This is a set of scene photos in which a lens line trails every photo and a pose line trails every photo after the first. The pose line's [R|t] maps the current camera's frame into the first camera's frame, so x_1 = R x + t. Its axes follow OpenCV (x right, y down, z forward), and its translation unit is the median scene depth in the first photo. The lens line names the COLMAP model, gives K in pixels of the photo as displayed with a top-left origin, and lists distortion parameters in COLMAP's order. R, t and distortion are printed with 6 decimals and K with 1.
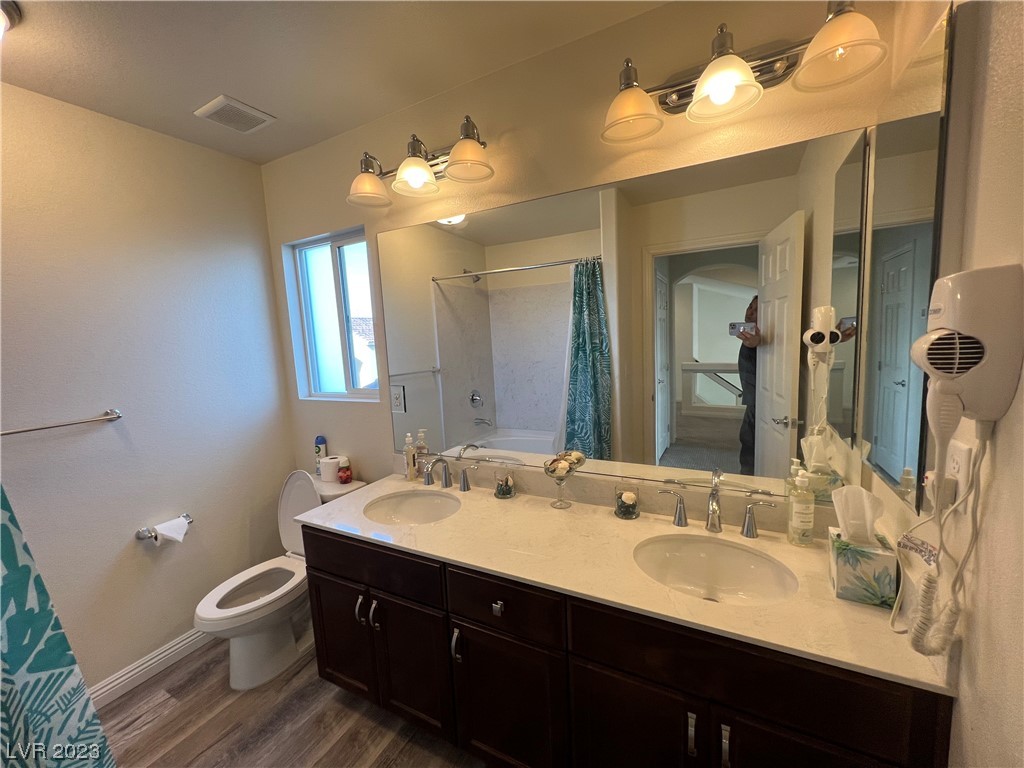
lens RADIAL K [[407.5, 0, 511.2], [0, 407.5, 385.0], [0, 0, 1]] dist [-0.003747, 0.000646]
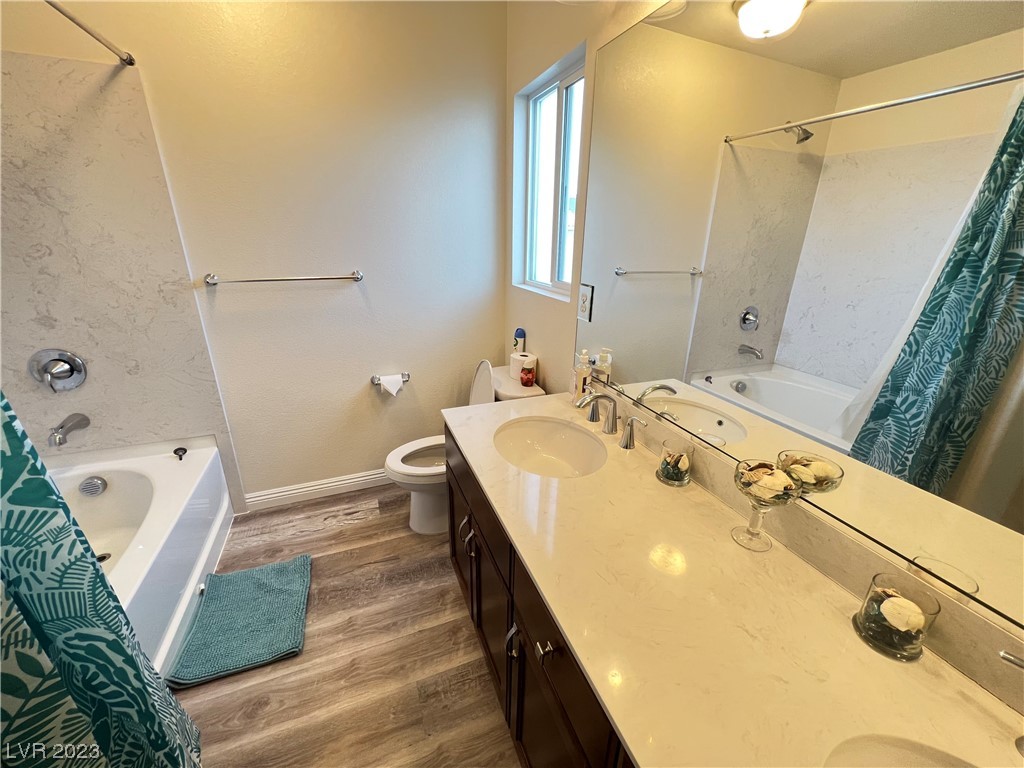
lens RADIAL K [[407.5, 0, 515.4], [0, 407.5, 384.4], [0, 0, 1]] dist [-0.003747, 0.000646]
pose [[0.761162, 0.282969, -0.583575, 0.115969], [-0.129798, 0.948059, 0.290408, -0.025967], [0.635440, -0.145301, 0.758356, 0.322835]]
